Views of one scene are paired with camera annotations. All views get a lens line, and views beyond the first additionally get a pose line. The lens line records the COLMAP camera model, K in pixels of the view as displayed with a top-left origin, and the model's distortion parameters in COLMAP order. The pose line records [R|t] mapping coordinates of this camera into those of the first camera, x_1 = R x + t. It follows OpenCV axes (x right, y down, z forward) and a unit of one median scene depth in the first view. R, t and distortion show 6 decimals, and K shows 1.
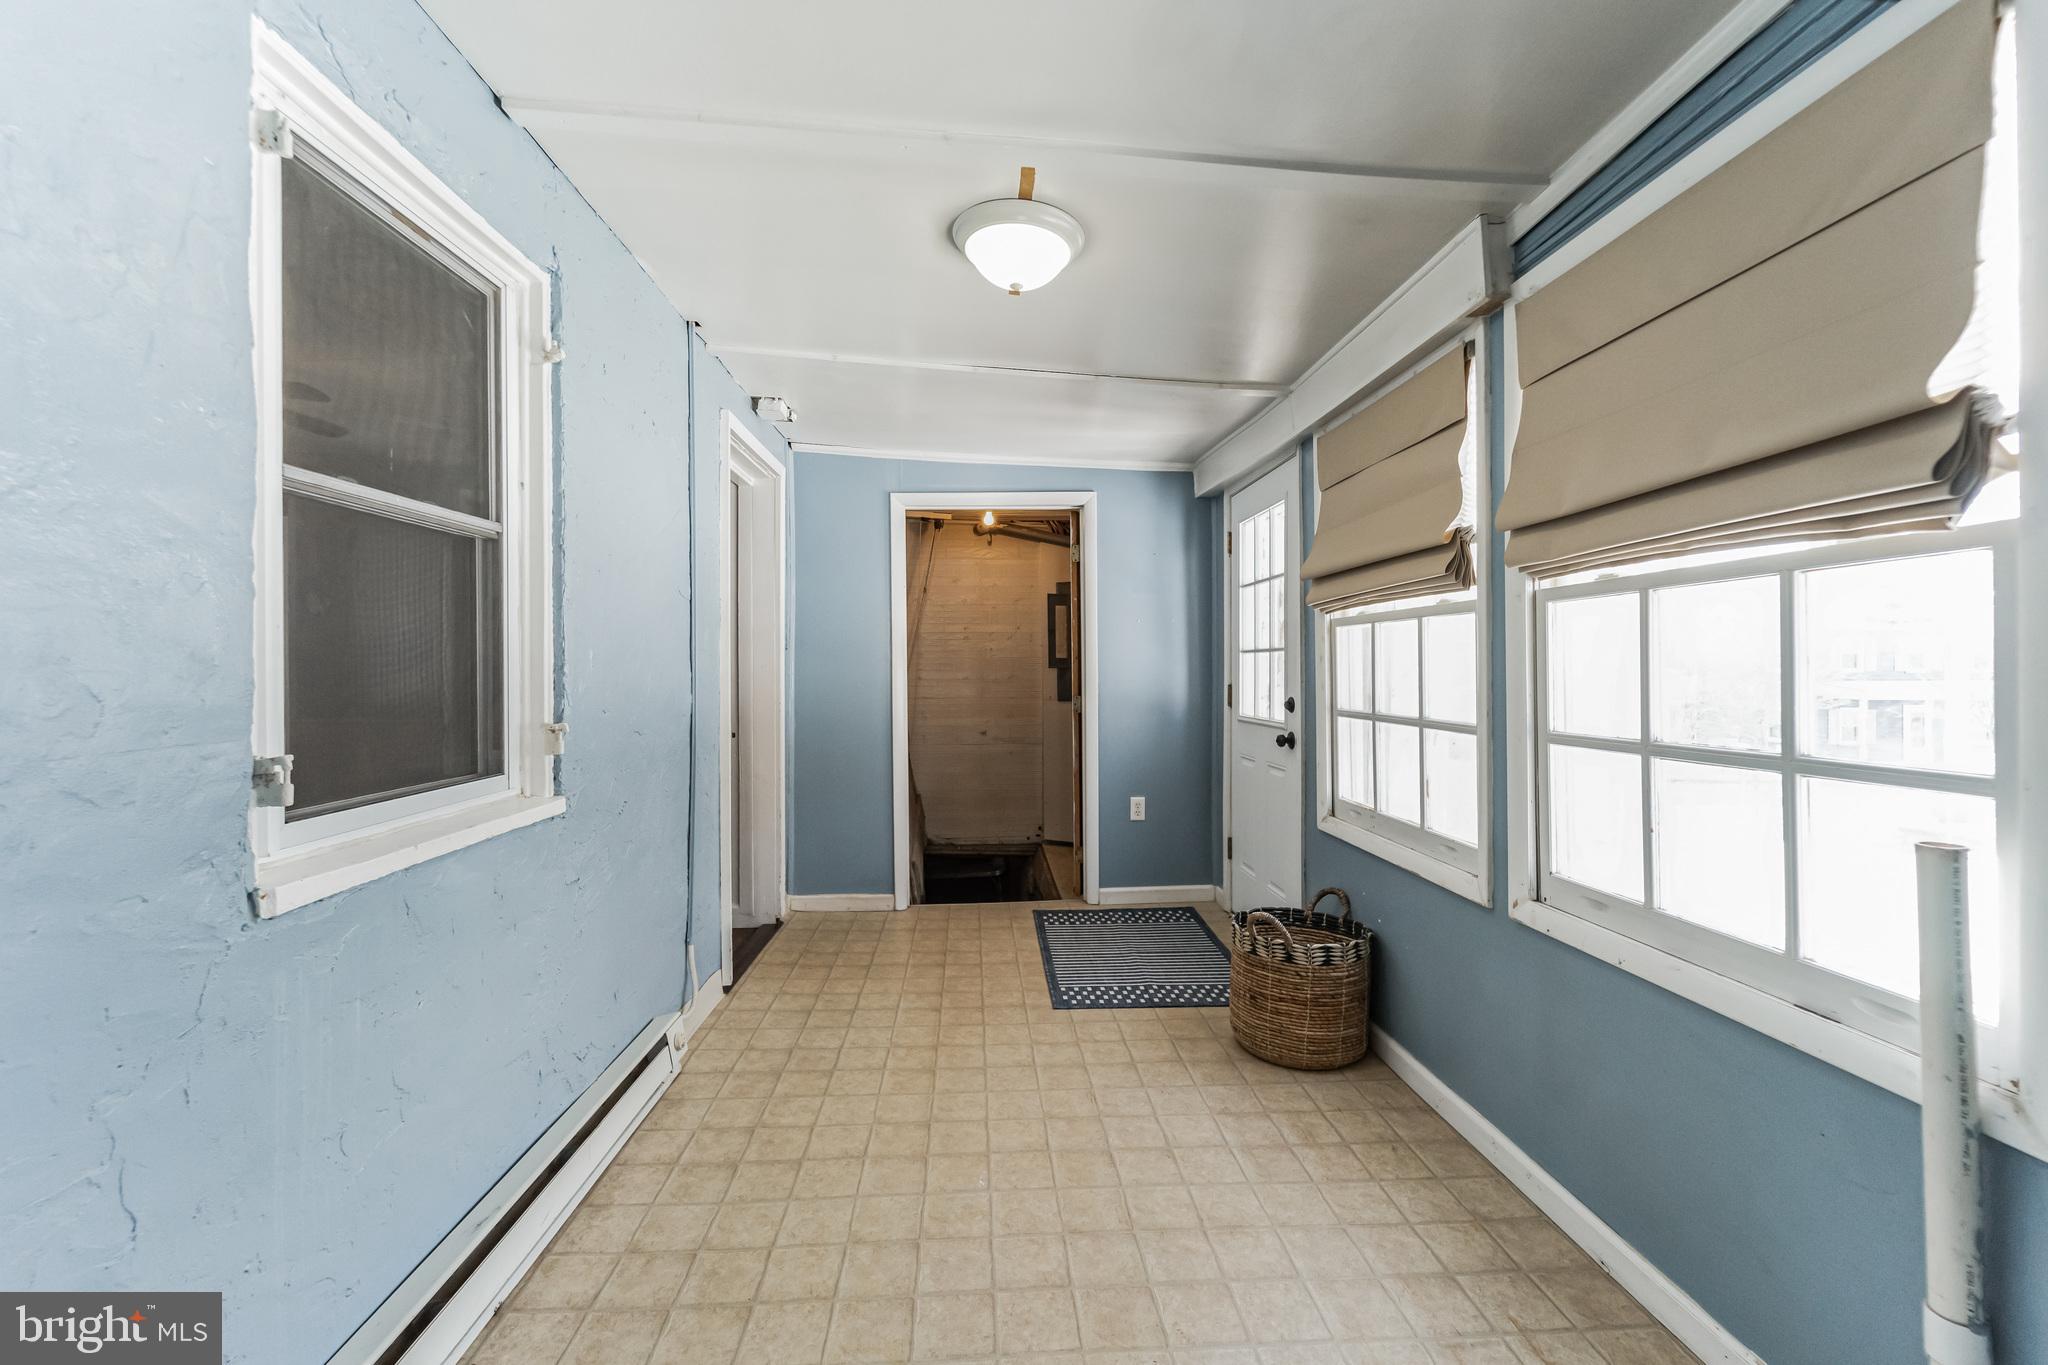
lens RADIAL K [[842.3, 0, 1041.1], [0, 842.3, 668.4], [0, 0, 1]] dist [0.003222, -0.000128]
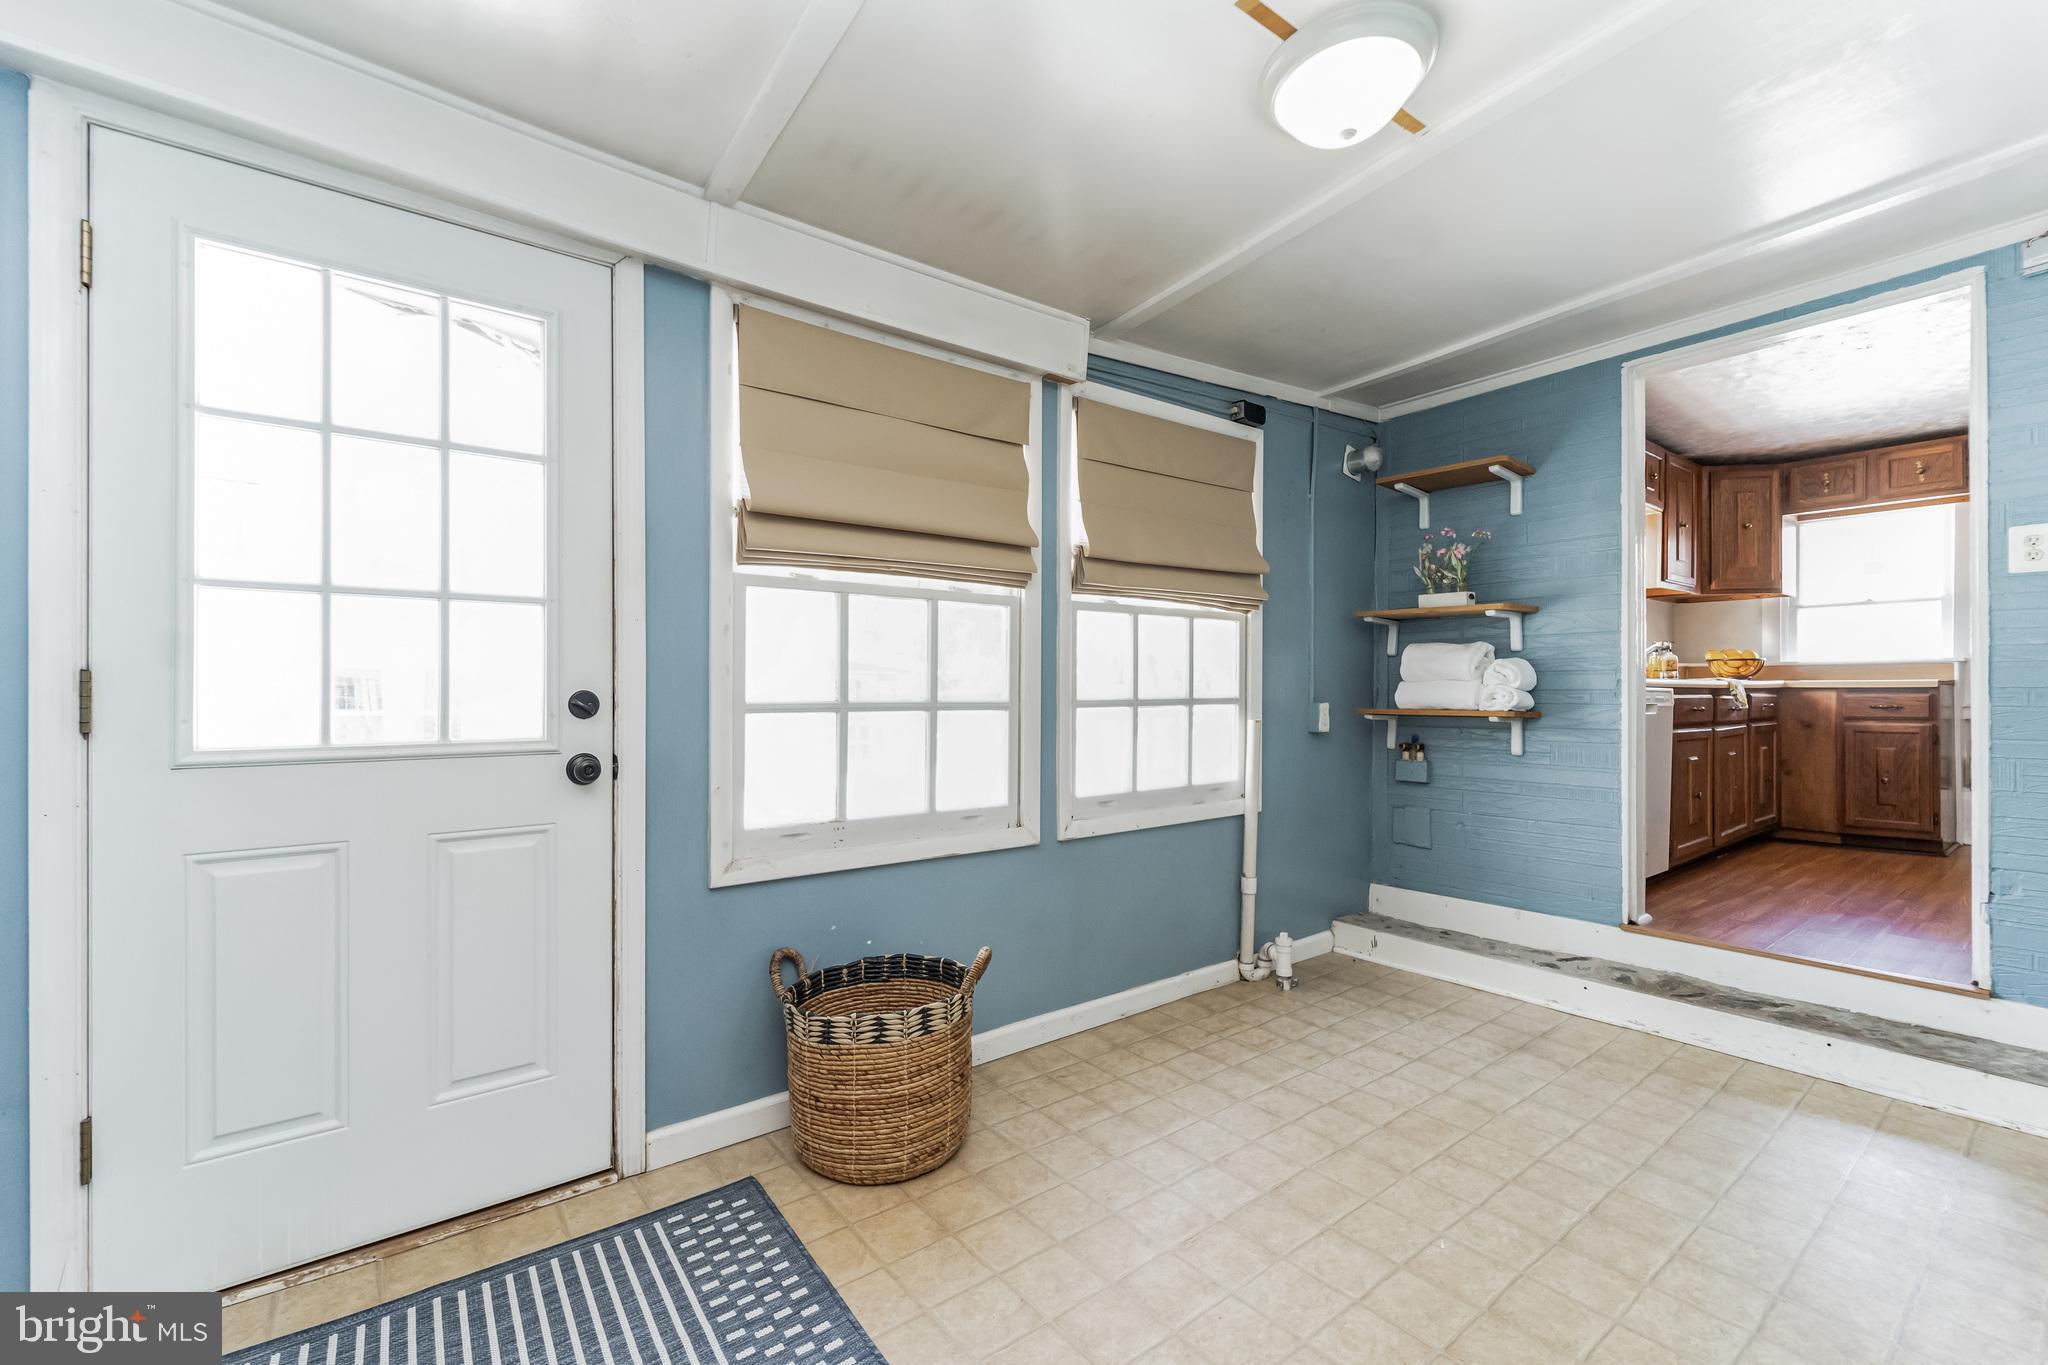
lens RADIAL K [[837.0, 0, 1024.8], [0, 837.0, 687.7], [0, 0, 1]] dist [-0.011303, -0.000215]
pose [[-0.532732, 0.003740, 0.846276, -0.503068], [0.001918, 0.999993, -0.003212, 0.053499], [-0.846282, -0.000088, -0.532735, 1.641427]]
